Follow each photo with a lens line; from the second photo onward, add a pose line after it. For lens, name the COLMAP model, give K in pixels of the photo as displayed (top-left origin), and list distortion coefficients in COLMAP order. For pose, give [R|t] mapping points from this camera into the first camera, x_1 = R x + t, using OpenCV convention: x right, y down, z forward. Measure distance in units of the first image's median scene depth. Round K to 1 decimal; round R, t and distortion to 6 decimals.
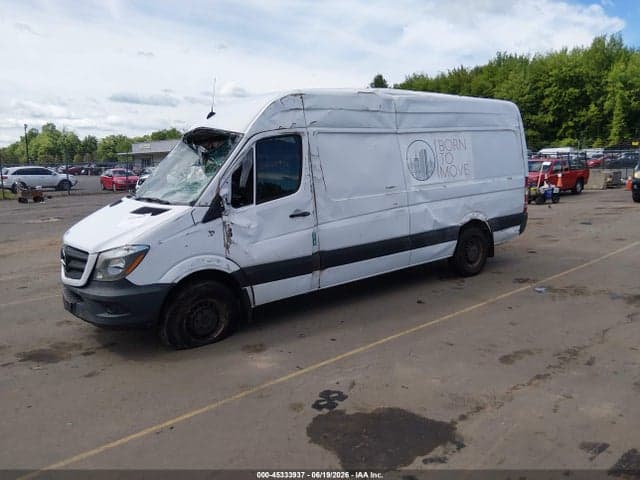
lens RADIAL K [[488.7, 0, 324.7], [0, 488.7, 241.9], [0, 0, 1]] dist [0.071587, -0.141384]
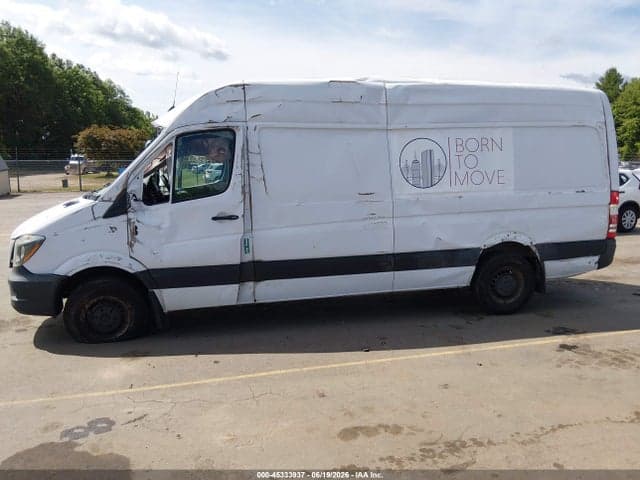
lens RADIAL K [[485.1, 0, 320.0], [0, 485.1, 240.0], [0, 0, 1]] dist [0.056848, -0.080186]
pose [[0.909471, 0.091749, -0.405518, 0.465401], [-0.094023, 0.995467, 0.014356, -0.042999], [0.404997, 0.025072, 0.913974, 0.245546]]
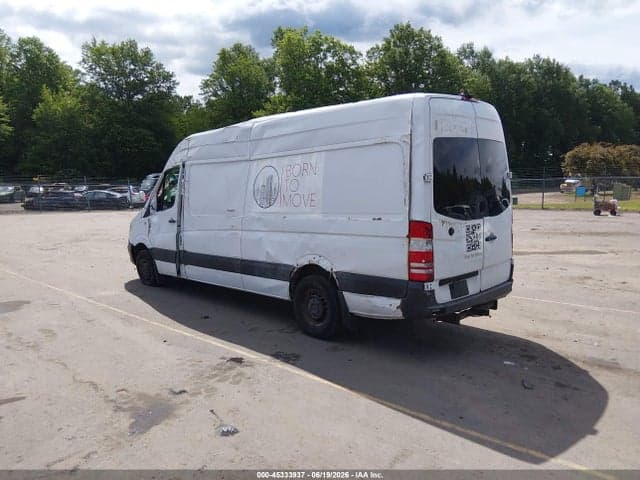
lens RADIAL K [[488.7, 0, 324.7], [0, 488.7, 241.9], [0, 0, 1]] dist [0.071587, -0.141384]
pose [[0.122609, 0.139157, -0.982651, 1.426885], [-0.154870, 0.980674, 0.119554, -0.236610], [0.980297, 0.137525, 0.141790, 1.216741]]
